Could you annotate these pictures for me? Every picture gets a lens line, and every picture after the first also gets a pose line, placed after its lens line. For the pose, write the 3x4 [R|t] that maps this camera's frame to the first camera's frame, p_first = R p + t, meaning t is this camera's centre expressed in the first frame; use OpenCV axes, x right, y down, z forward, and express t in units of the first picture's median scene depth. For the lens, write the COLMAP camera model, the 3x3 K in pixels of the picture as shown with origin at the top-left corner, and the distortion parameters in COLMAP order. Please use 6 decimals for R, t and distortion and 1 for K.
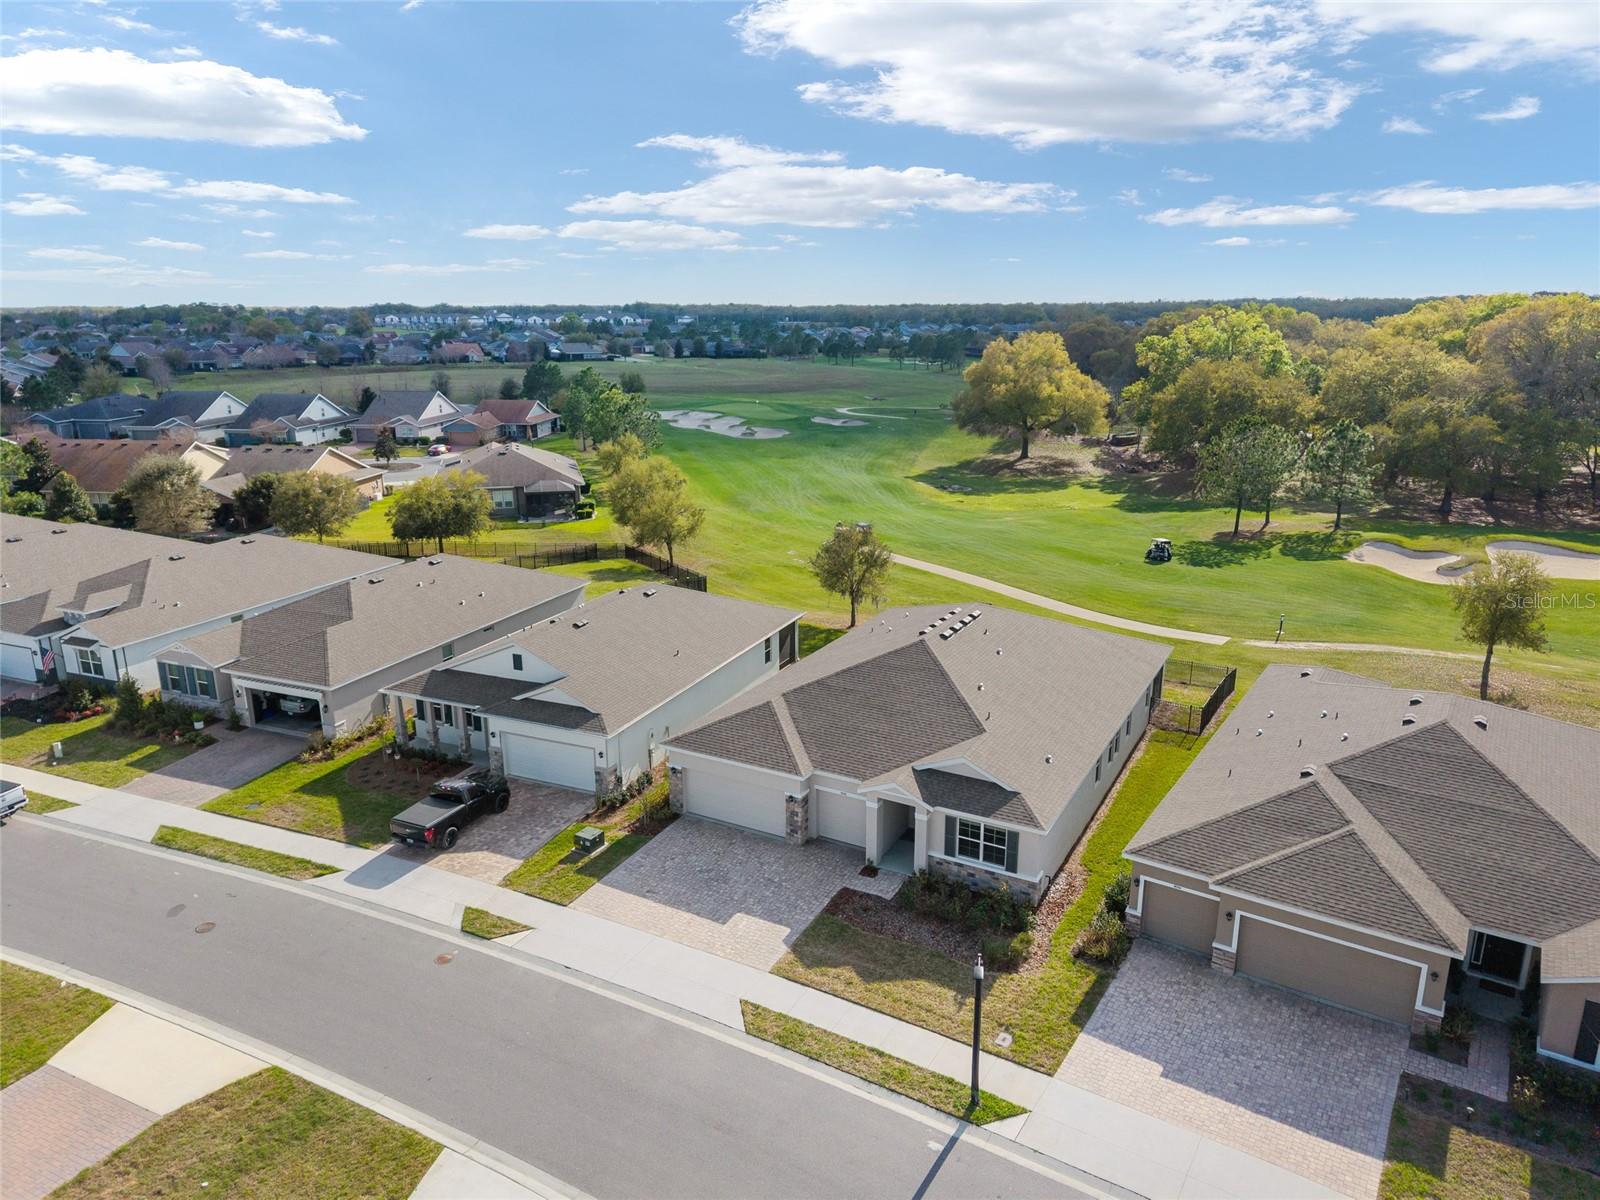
lens RADIAL K [[1063.5, 0, 792.9], [0, 1063.5, 600.5], [0, 0, 1]] dist [0.037410, -0.038102]
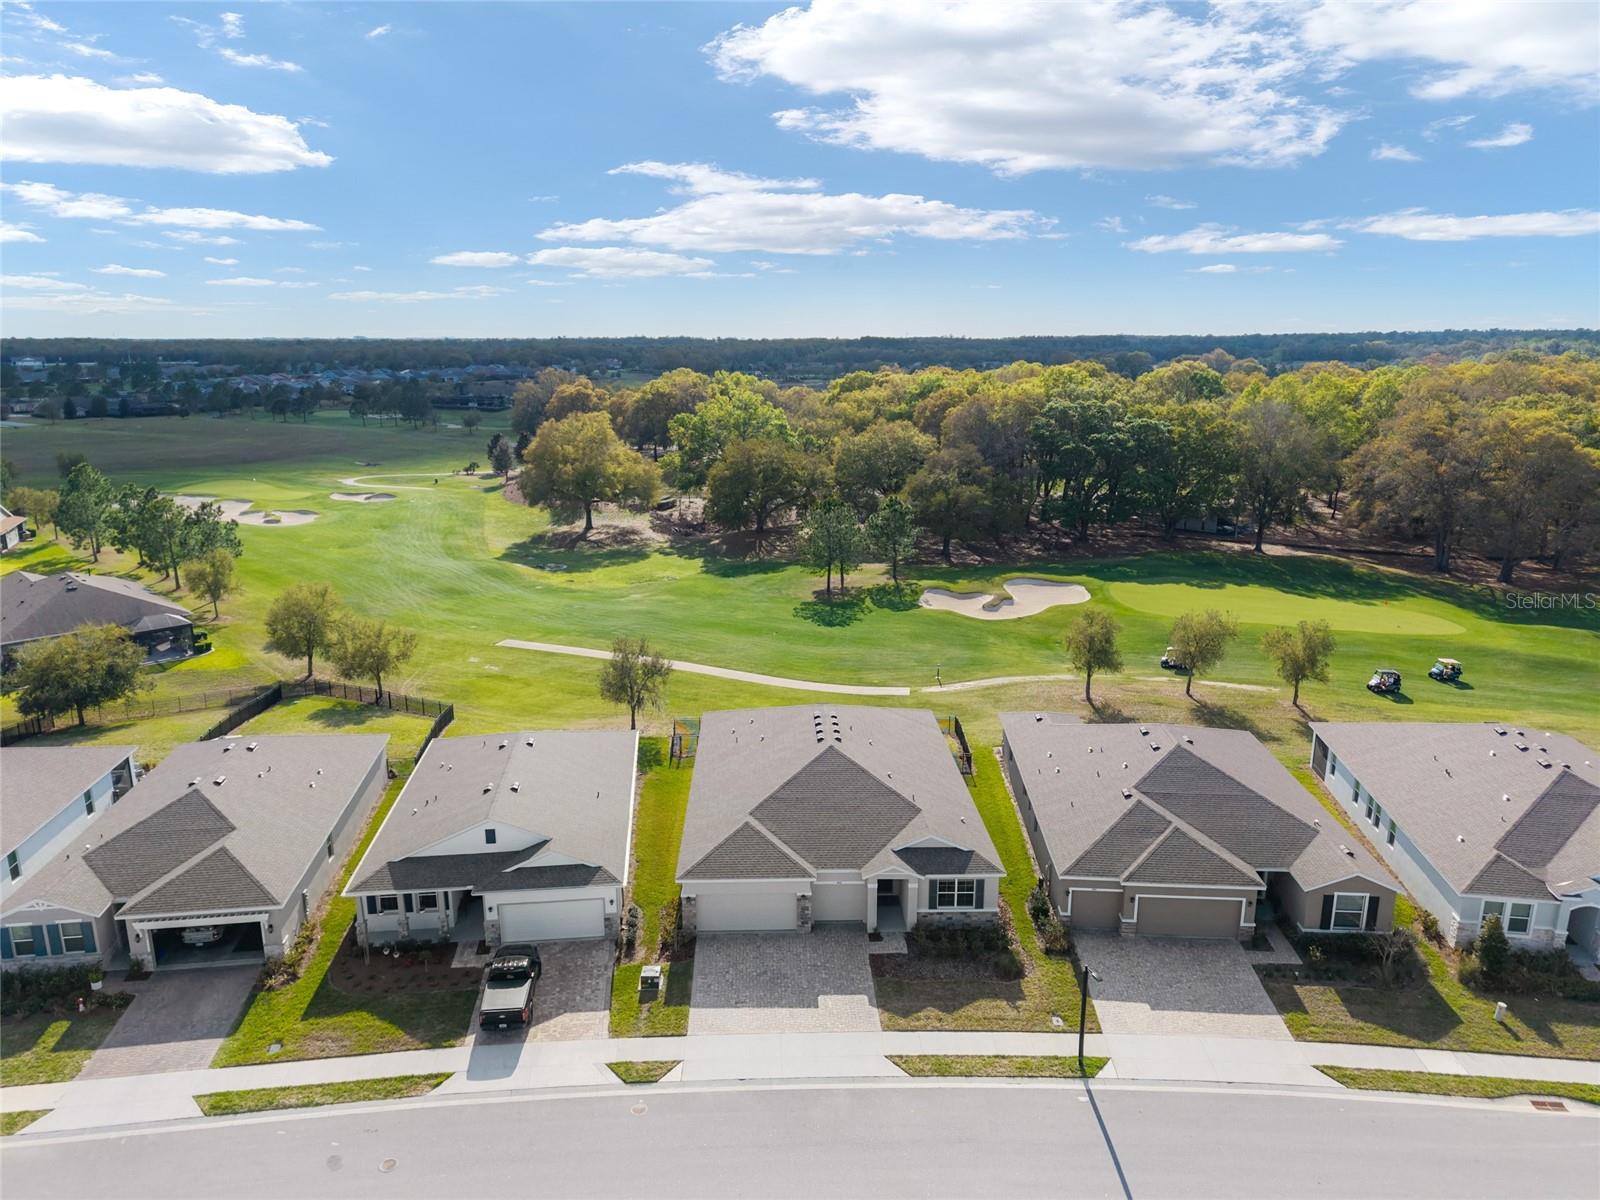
lens RADIAL K [[1063.5, 0, 792.9], [0, 1063.5, 600.5], [0, 0, 1]] dist [0.037410, -0.038102]
pose [[0.860711, -0.116660, 0.495547, -0.559801], [0.130932, 0.991373, 0.005971, -0.159587], [-0.491969, 0.059743, 0.868560, -0.100578]]
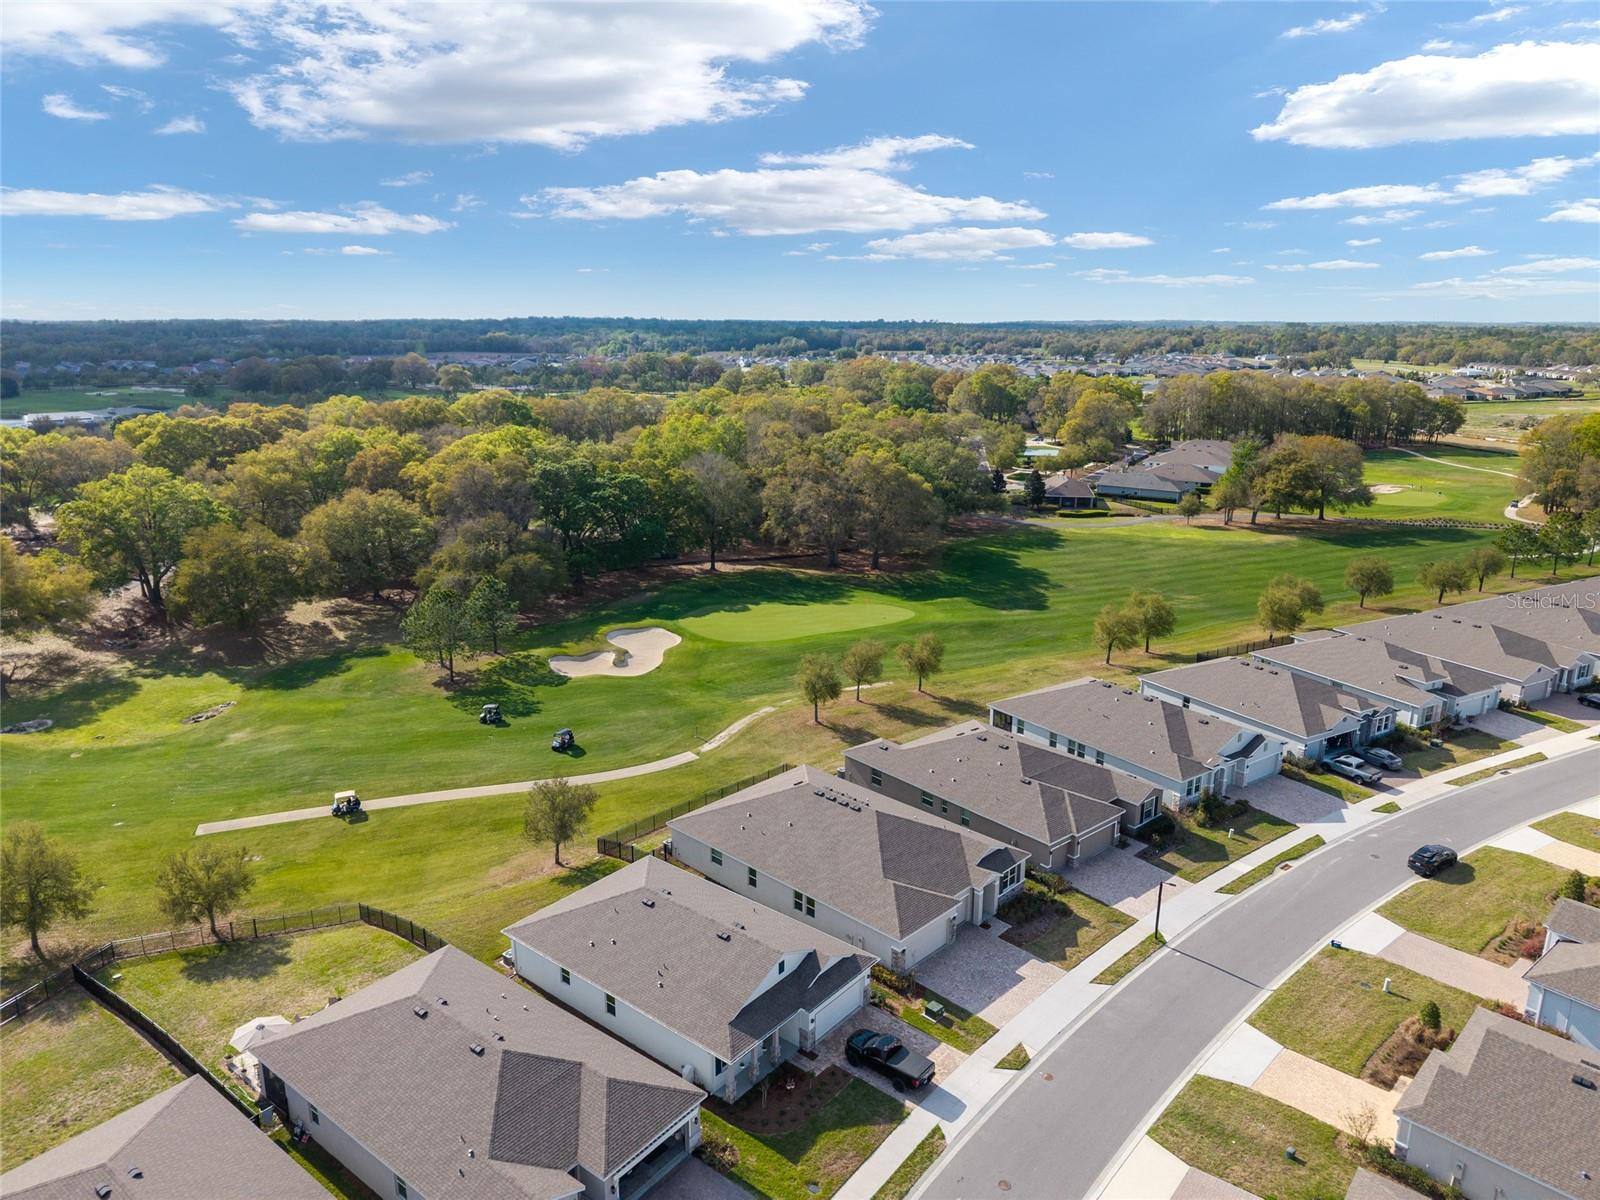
lens RADIAL K [[1063.5, 0, 792.9], [0, 1063.5, 600.5], [0, 0, 1]] dist [0.037410, -0.038102]
pose [[0.264252, -0.237892, 0.934654, -1.505076], [0.252398, 0.952386, 0.171045, -0.642781], [-0.930842, 0.190706, 0.311713, 0.559871]]
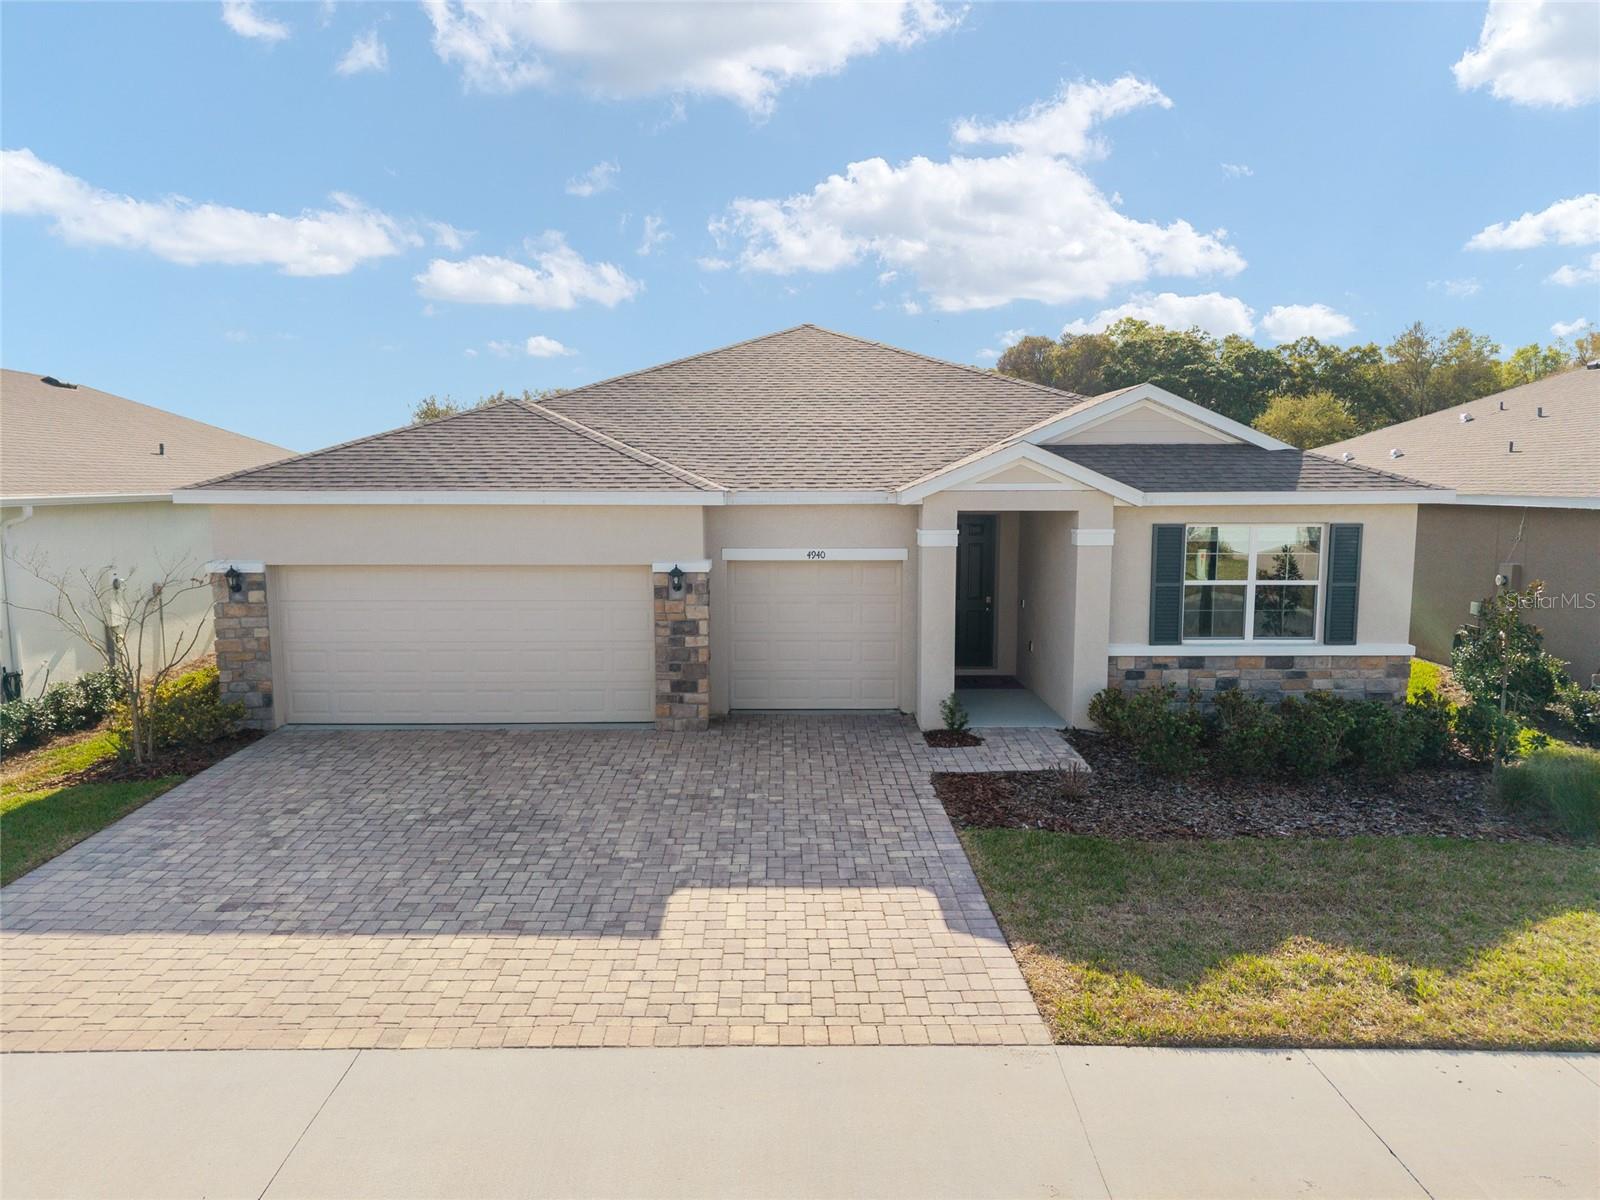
lens RADIAL K [[1063.5, 0, 792.9], [0, 1063.5, 600.5], [0, 0, 1]] dist [0.037410, -0.038102]
pose [[0.870925, -0.053013, 0.488548, -0.123367], [0.129116, 0.983921, -0.123406, 0.224503], [-0.474151, 0.170557, 0.863766, 0.658971]]
